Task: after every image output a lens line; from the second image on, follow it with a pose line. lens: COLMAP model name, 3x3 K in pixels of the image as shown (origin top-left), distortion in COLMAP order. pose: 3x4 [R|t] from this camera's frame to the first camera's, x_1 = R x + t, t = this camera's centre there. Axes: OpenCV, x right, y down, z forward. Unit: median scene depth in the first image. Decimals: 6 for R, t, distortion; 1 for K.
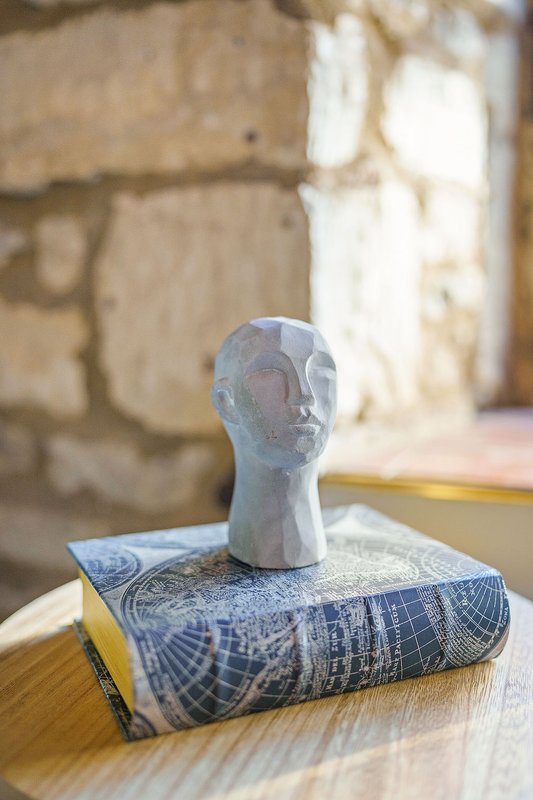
lens RADIAL K [[769.1, 0, 266.5], [0, 769.1, 400.0], [0, 0, 1]] dist [0.077890, -0.409297]
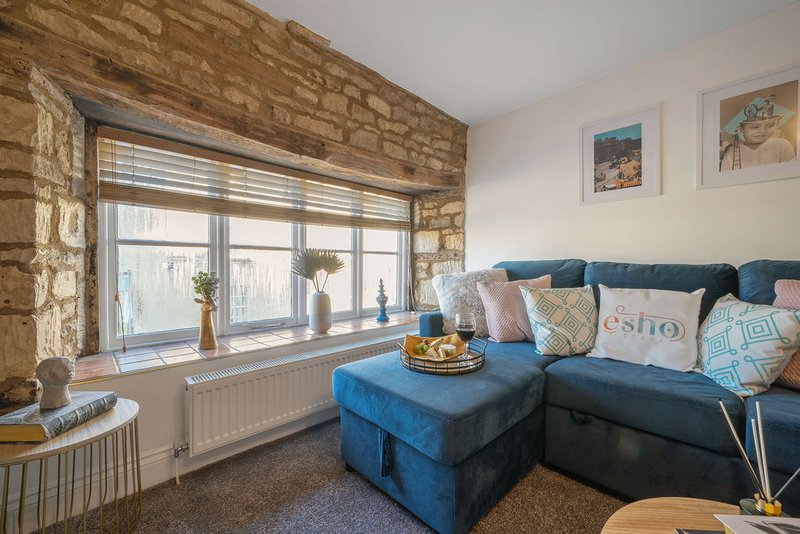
lens RADIAL K [[319.2, 0, 406.7], [0, 319.2, 269.5], [0, 0, 1]] dist [-0.008873, 0.002355]
pose [[0.333315, 0.008821, 0.942774, -0.771949], [0.096631, 0.994371, -0.043468, -0.234681], [-0.937851, 0.105590, 0.330586, -1.224552]]
